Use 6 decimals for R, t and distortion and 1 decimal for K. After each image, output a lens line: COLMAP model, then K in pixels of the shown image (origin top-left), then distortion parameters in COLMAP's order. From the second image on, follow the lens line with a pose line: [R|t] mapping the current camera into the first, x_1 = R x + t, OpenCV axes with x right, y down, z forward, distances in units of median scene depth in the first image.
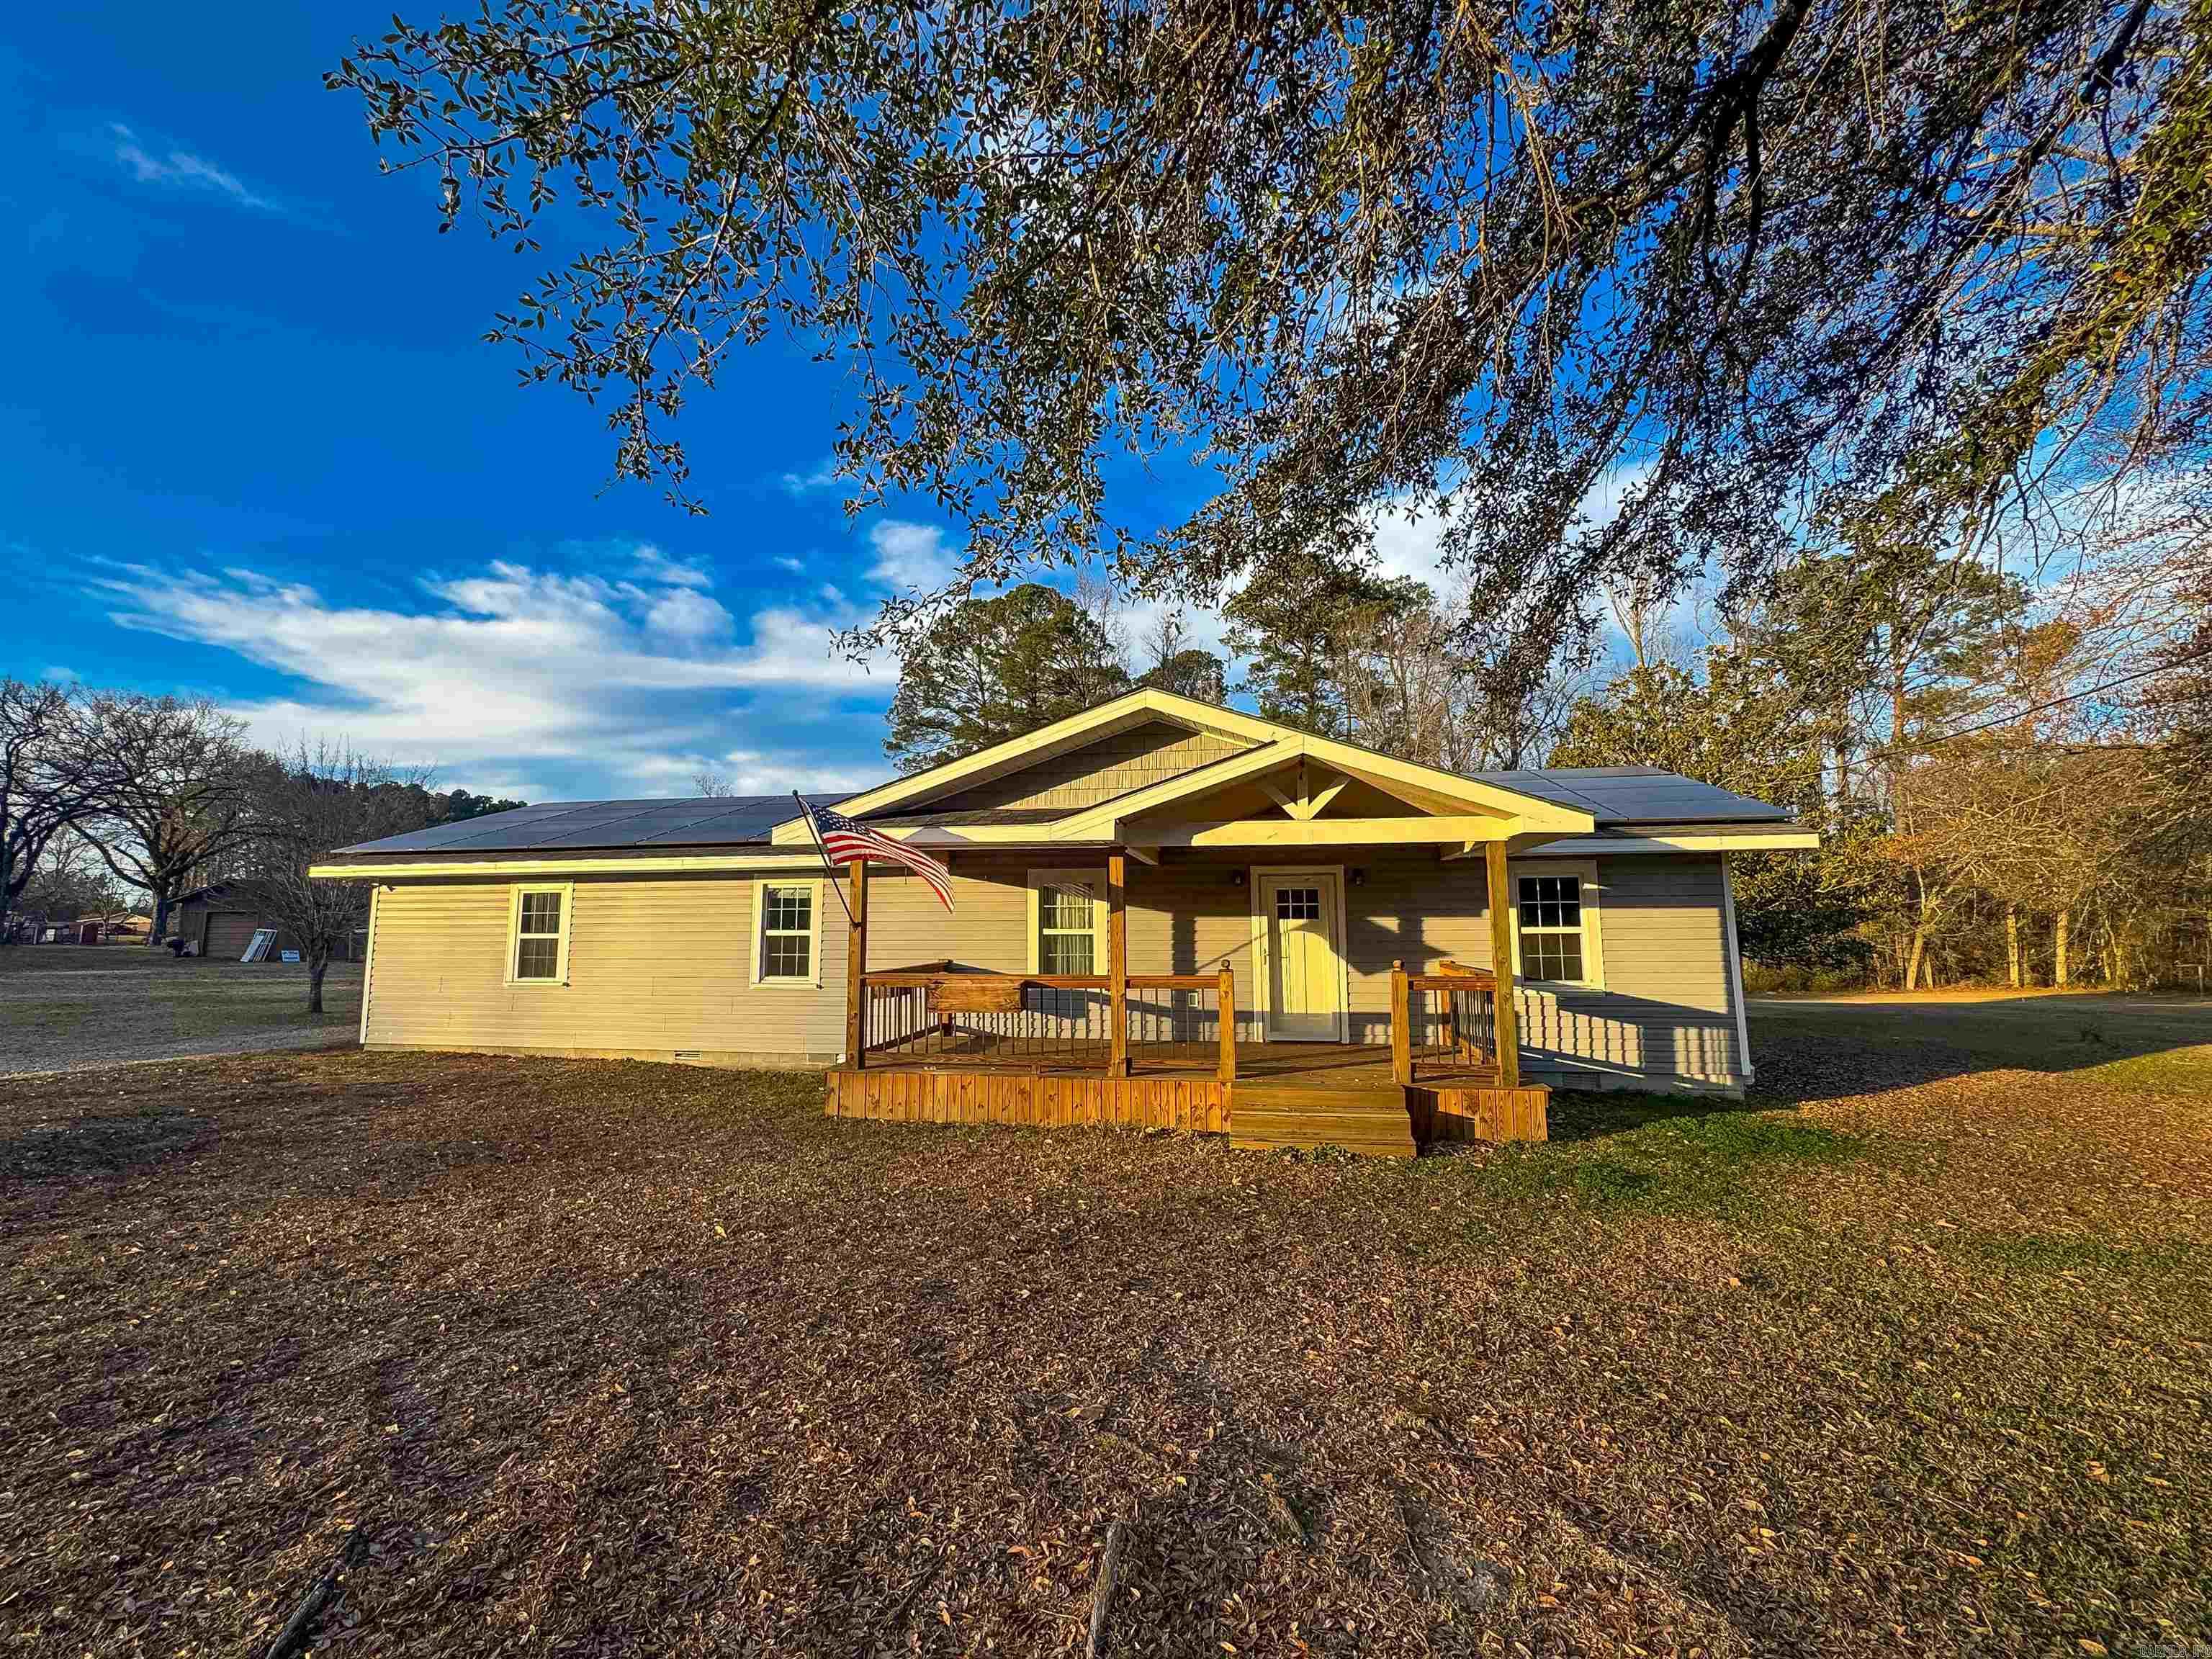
lens RADIAL K [[885.8, 0, 1106.0], [0, 885.8, 829.5], [0, 0, 1]] dist [-0.002768, -0.000017]
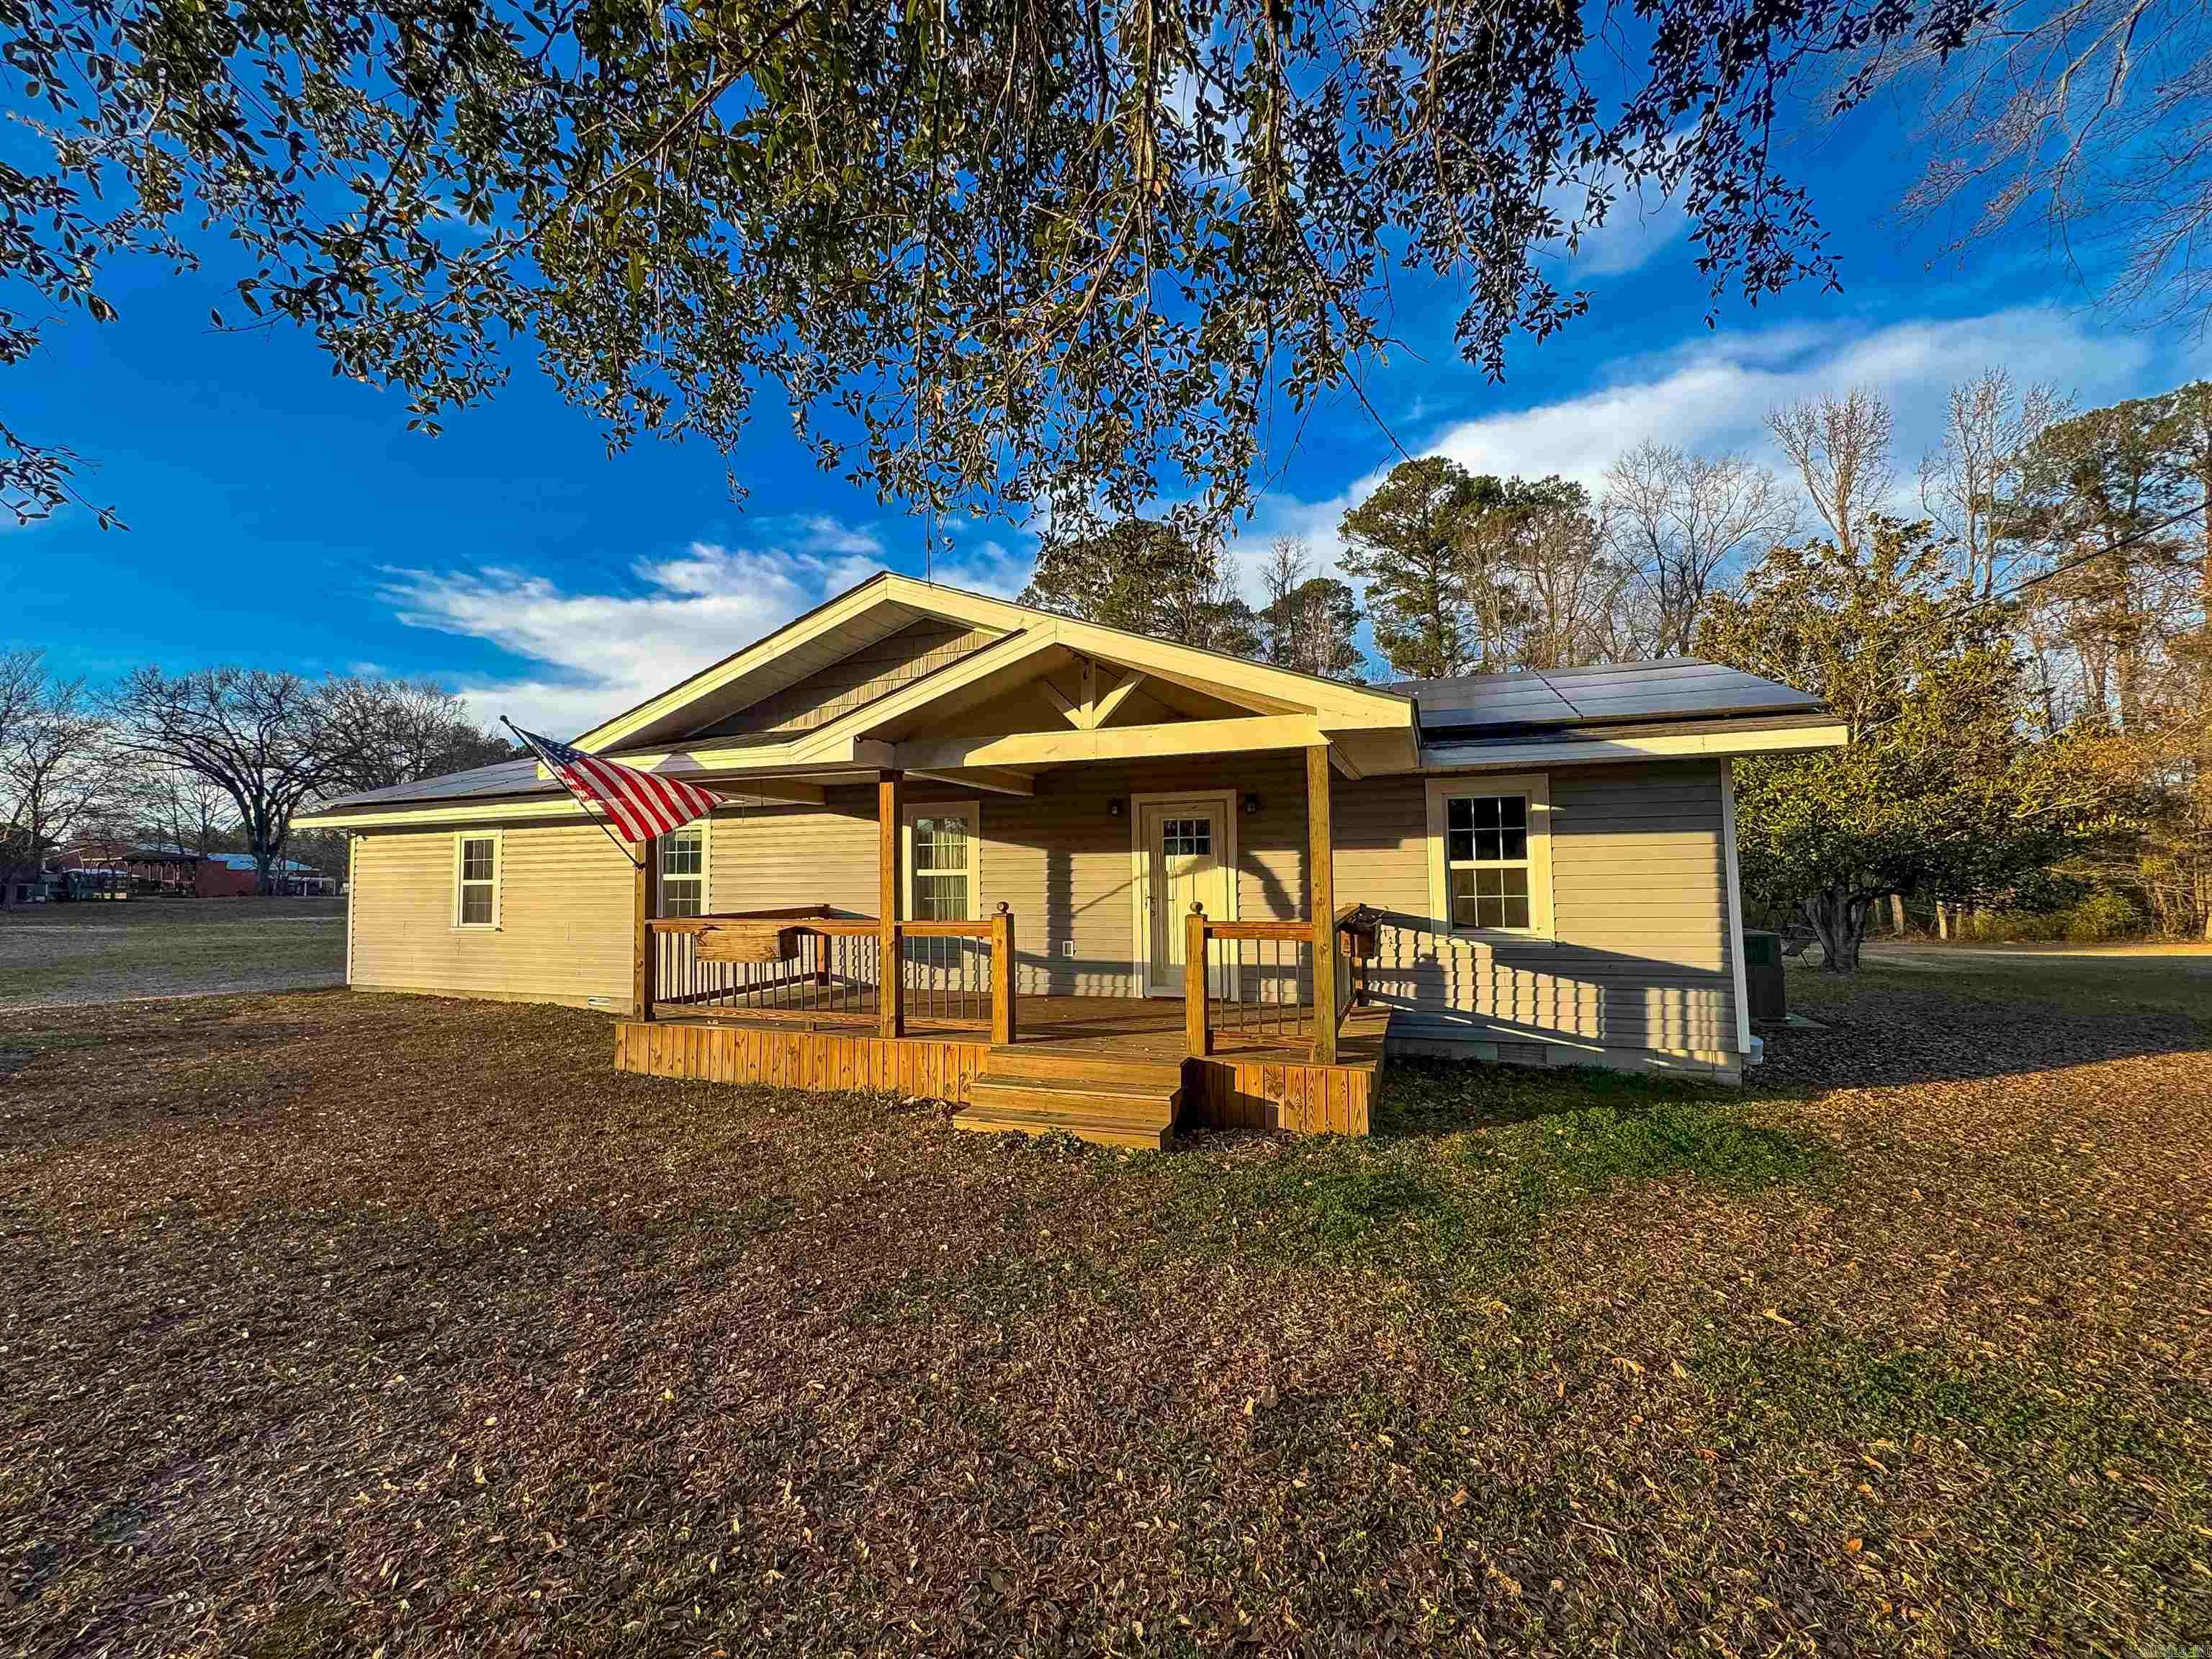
lens RADIAL K [[885.8, 0, 1106.0], [0, 885.8, 829.5], [0, 0, 1]] dist [-0.002768, -0.000017]
pose [[0.983819, -0.017968, -0.178263, 0.309656], [0.028538, 0.997971, 0.056909, 0.028259], [0.176879, -0.061075, 0.982336, 0.166494]]
